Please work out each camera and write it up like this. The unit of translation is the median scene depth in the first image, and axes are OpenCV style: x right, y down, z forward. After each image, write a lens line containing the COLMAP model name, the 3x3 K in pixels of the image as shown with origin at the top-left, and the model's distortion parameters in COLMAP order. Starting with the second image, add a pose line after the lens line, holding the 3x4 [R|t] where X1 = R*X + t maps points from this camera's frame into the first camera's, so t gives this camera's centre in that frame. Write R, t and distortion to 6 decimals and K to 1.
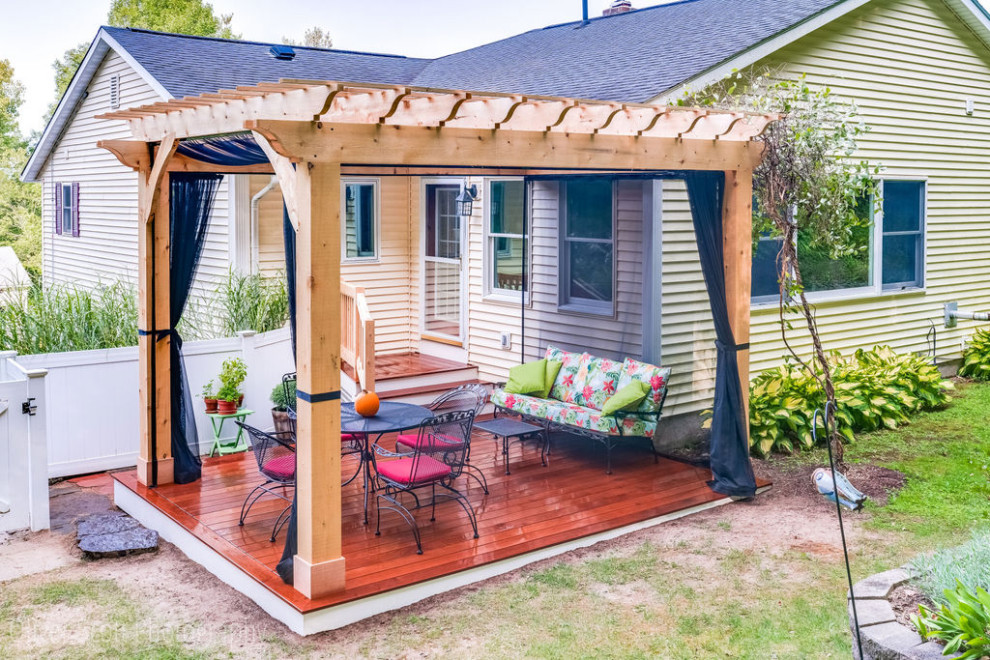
lens RADIAL K [[1031.4, 0, 498.8], [0, 1031.4, 222.3], [0, 0, 1]] dist [-0.017351, -0.005558]
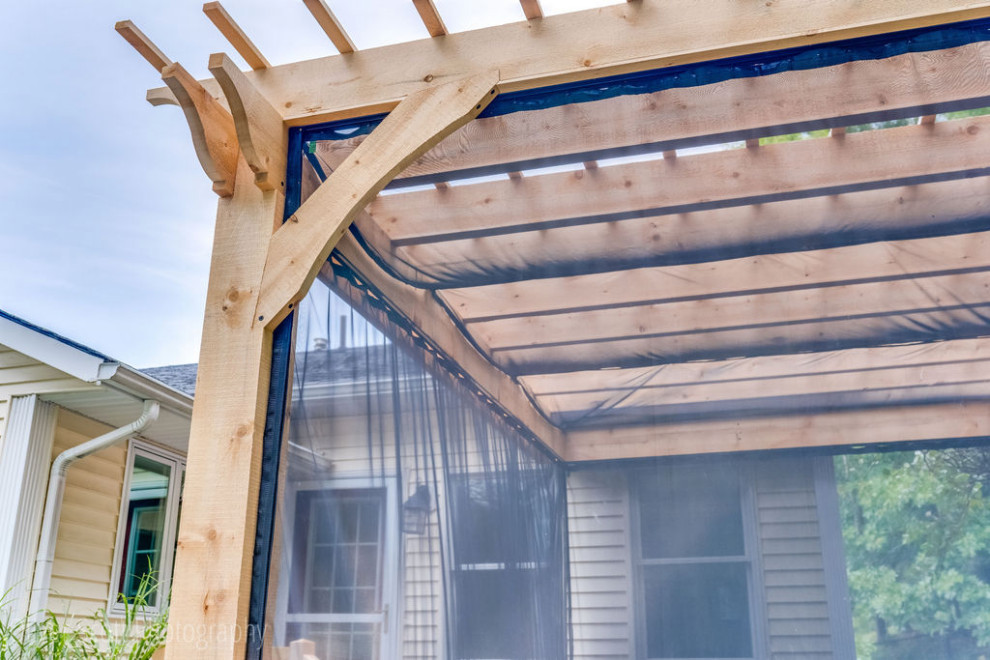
lens RADIAL K [[946.1, 0, 495.0], [0, 946.1, 330.0], [0, 0, 1]] dist [0.001143, 0.005492]
pose [[0.804040, 0.204032, 0.558472, -0.400494], [0.015346, 0.931845, -0.362533, 0.102150], [-0.594378, 0.300061, 0.746109, 0.630233]]
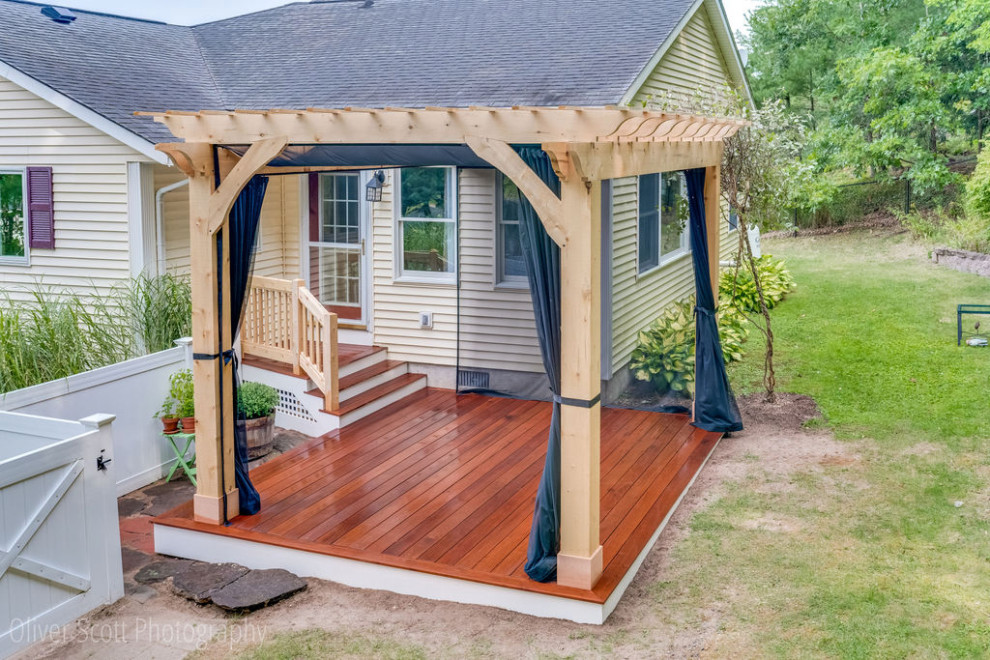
lens RADIAL K [[976.7, 0, 563.7], [0, 976.7, 193.1], [0, 0, 1]] dist [-0.020100, 0.002118]
pose [[0.848052, -0.031063, 0.529001, -0.465368], [0.017543, 0.999379, 0.030560, -0.049597], [-0.529622, -0.016636, 0.848071, 0.102951]]
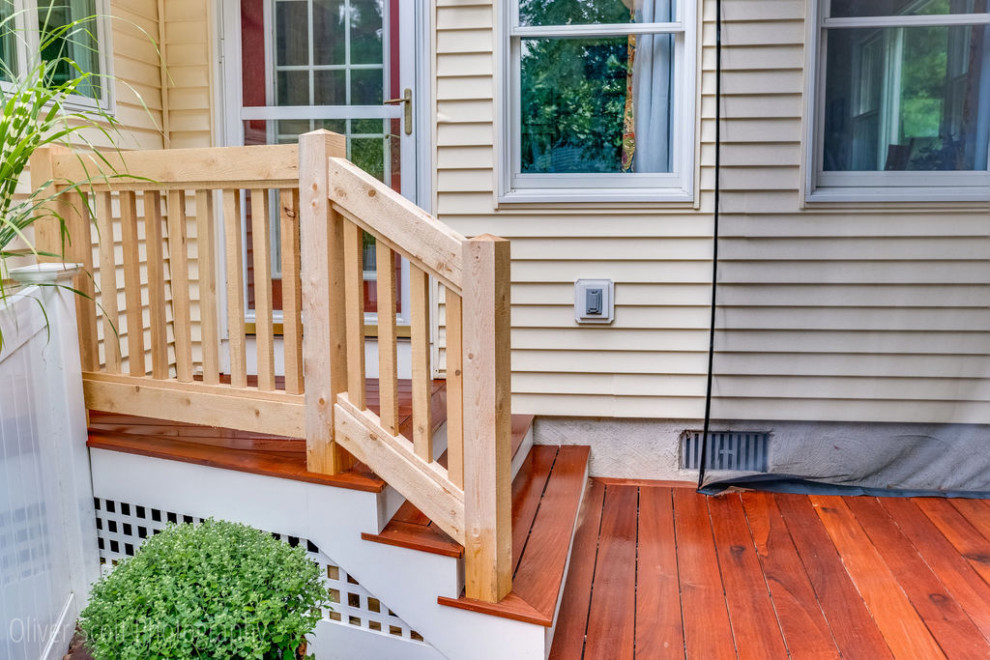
lens RADIAL K [[953.6, 0, 495.0], [0, 953.6, 330.0], [0, 0, 1]] dist [-0.023572, -0.008530]
pose [[0.726703, -0.096974, 0.680072, -0.315201], [0.025628, 0.993124, 0.114229, 0.097349], [-0.686473, -0.065582, 0.724192, 0.899088]]
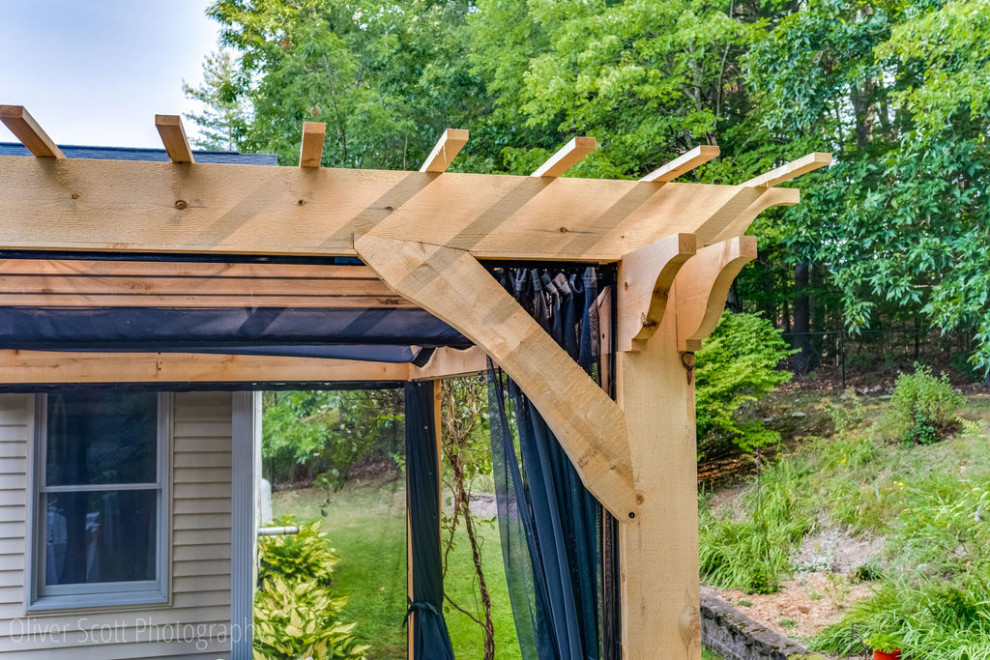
lens RADIAL K [[953.6, 0, 495.0], [0, 953.6, 330.0], [0, 0, 1]] dist [-0.023572, -0.008530]
pose [[0.415758, 0.054187, 0.907860, -0.368879], [0.040533, 0.996128, -0.078017, -0.025672], [-0.908572, 0.069234, 0.411952, 0.575630]]
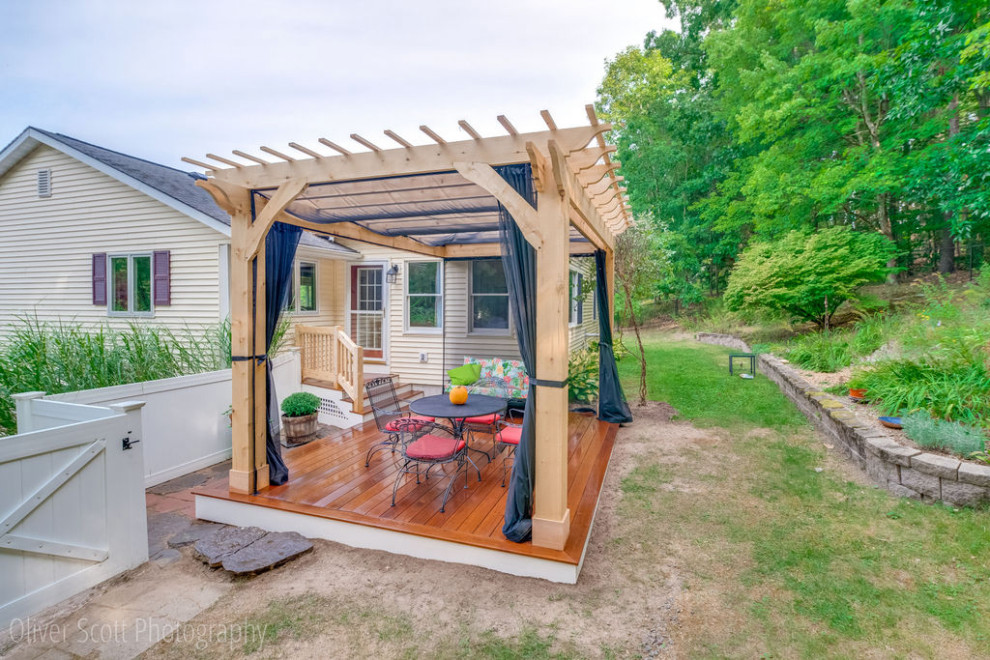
lens RADIAL K [[444.7, 0, 509.7], [0, 444.7, 311.8], [0, 0, 1]] dist [0.028096, -0.022976]
pose [[0.825175, -0.008031, 0.564820, -0.336154], [0.016273, 0.999822, -0.009558, 0.058801], [-0.564642, 0.017078, 0.825159, 0.381284]]
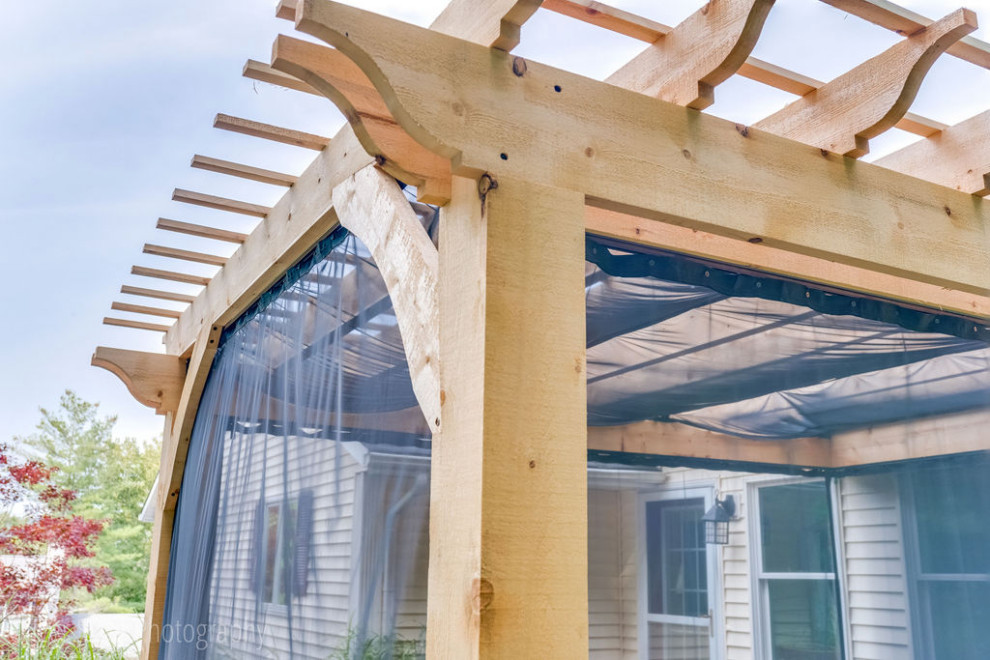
lens RADIAL K [[953.6, 0, 495.0], [0, 953.6, 330.0], [0, 0, 1]] dist [-0.023572, -0.008530]
pose [[0.987290, -0.026854, -0.156645, -0.087815], [-0.017782, 0.960768, -0.276781, 0.036984], [0.157933, 0.276049, 0.948079, 0.477018]]
